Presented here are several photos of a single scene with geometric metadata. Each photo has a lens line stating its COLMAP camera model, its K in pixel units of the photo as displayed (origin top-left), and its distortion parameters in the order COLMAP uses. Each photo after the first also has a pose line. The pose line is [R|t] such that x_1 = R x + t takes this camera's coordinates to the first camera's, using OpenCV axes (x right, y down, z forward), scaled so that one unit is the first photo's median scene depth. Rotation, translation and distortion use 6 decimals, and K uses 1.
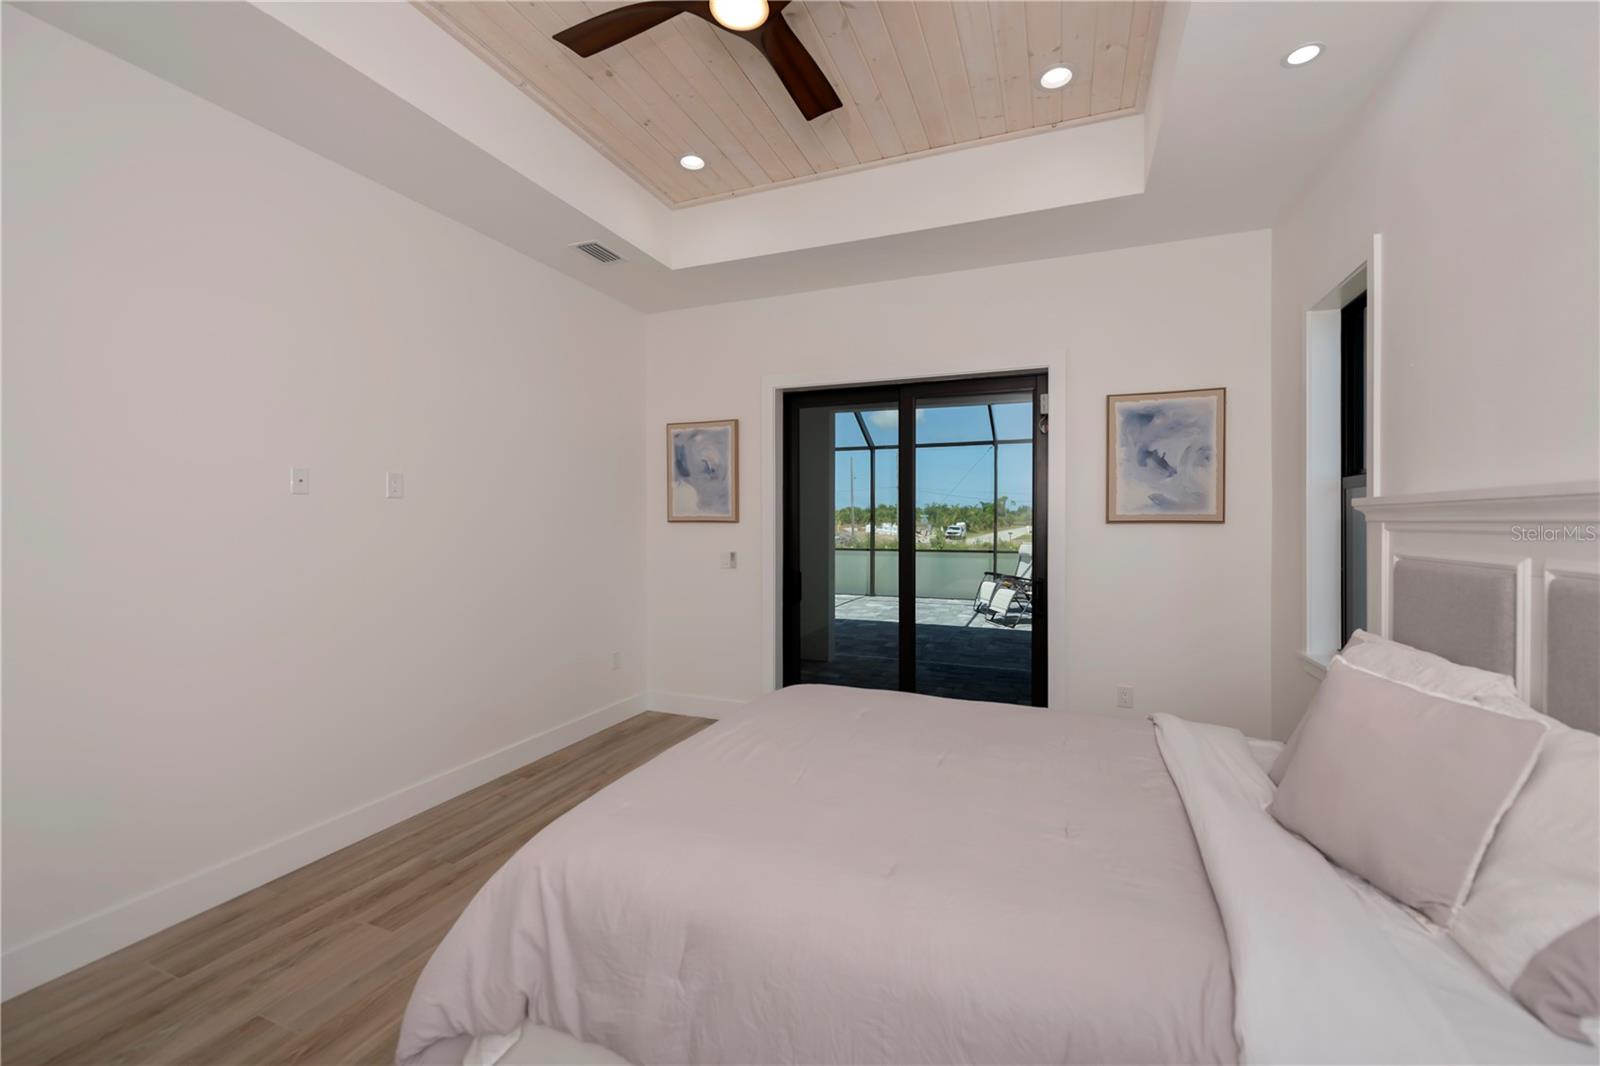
lens RADIAL K [[638.3, 0, 802.0], [0, 638.3, 525.8], [0, 0, 1]] dist [-0.001335, -0.001401]
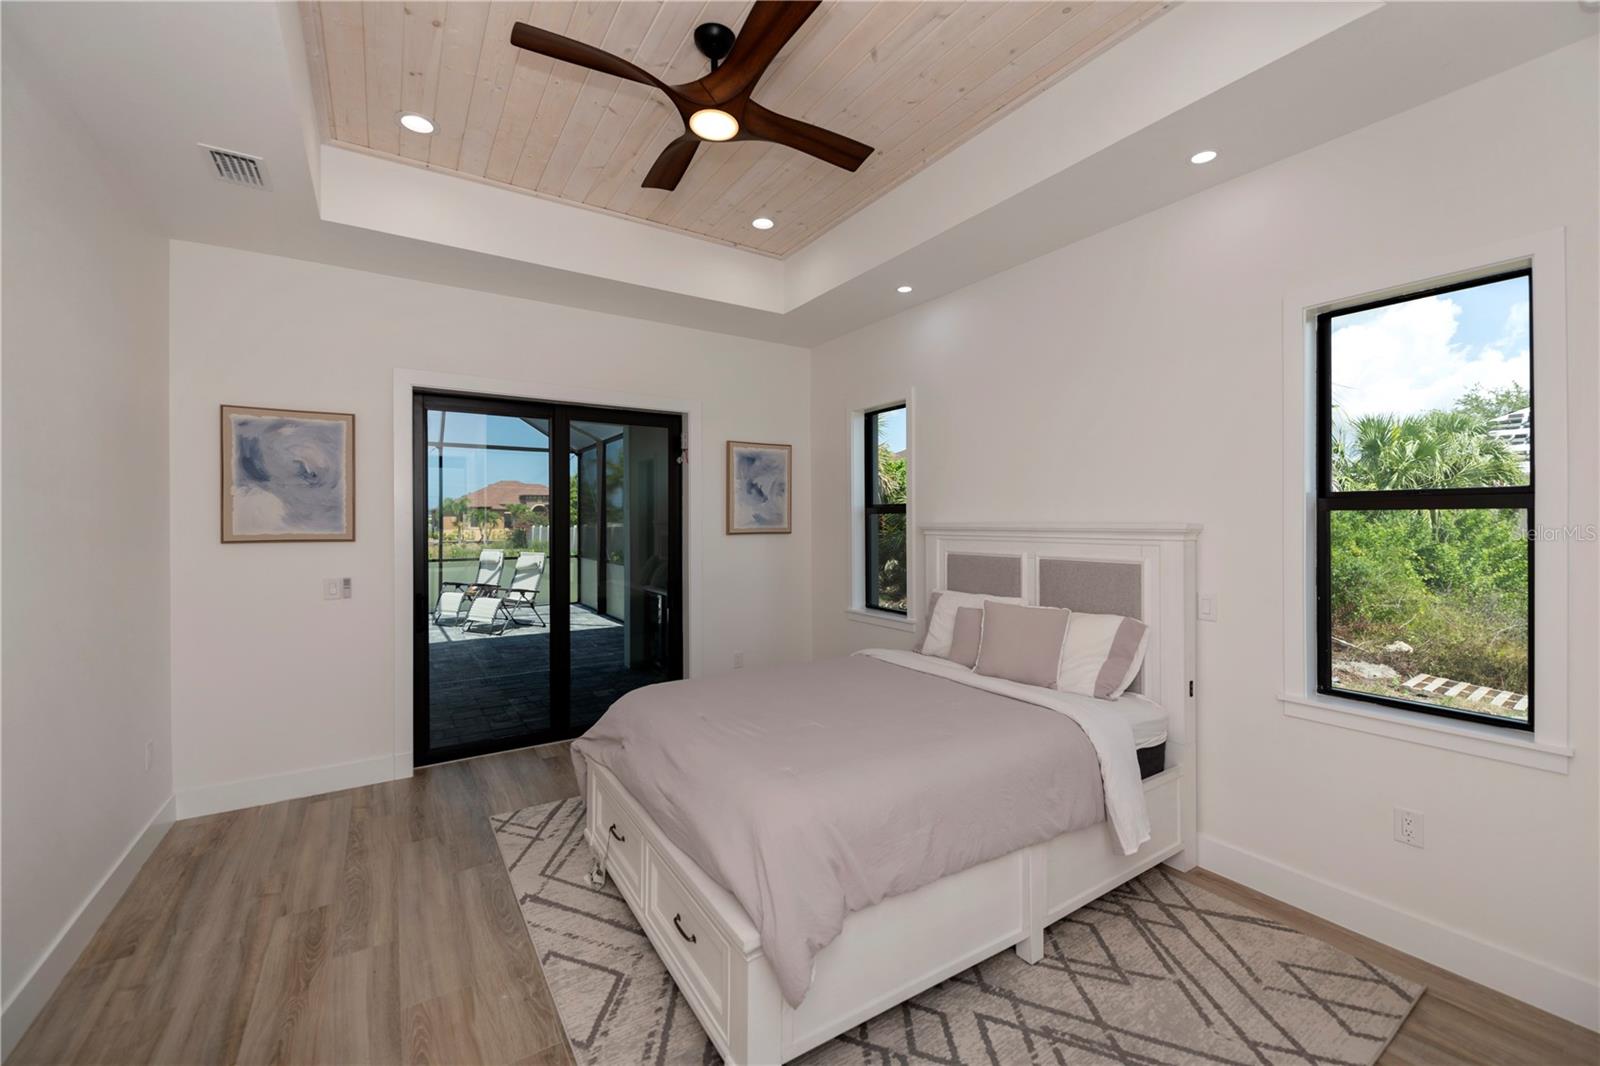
lens RADIAL K [[638.3, 0, 791.0], [0, 638.3, 524.7], [0, 0, 1]] dist [-0.001335, -0.001401]
pose [[0.587994, -0.008472, 0.808821, -0.538377], [0.011869, 0.999928, 0.001846, -0.026084], [-0.808778, 0.008515, 0.588052, 0.090451]]
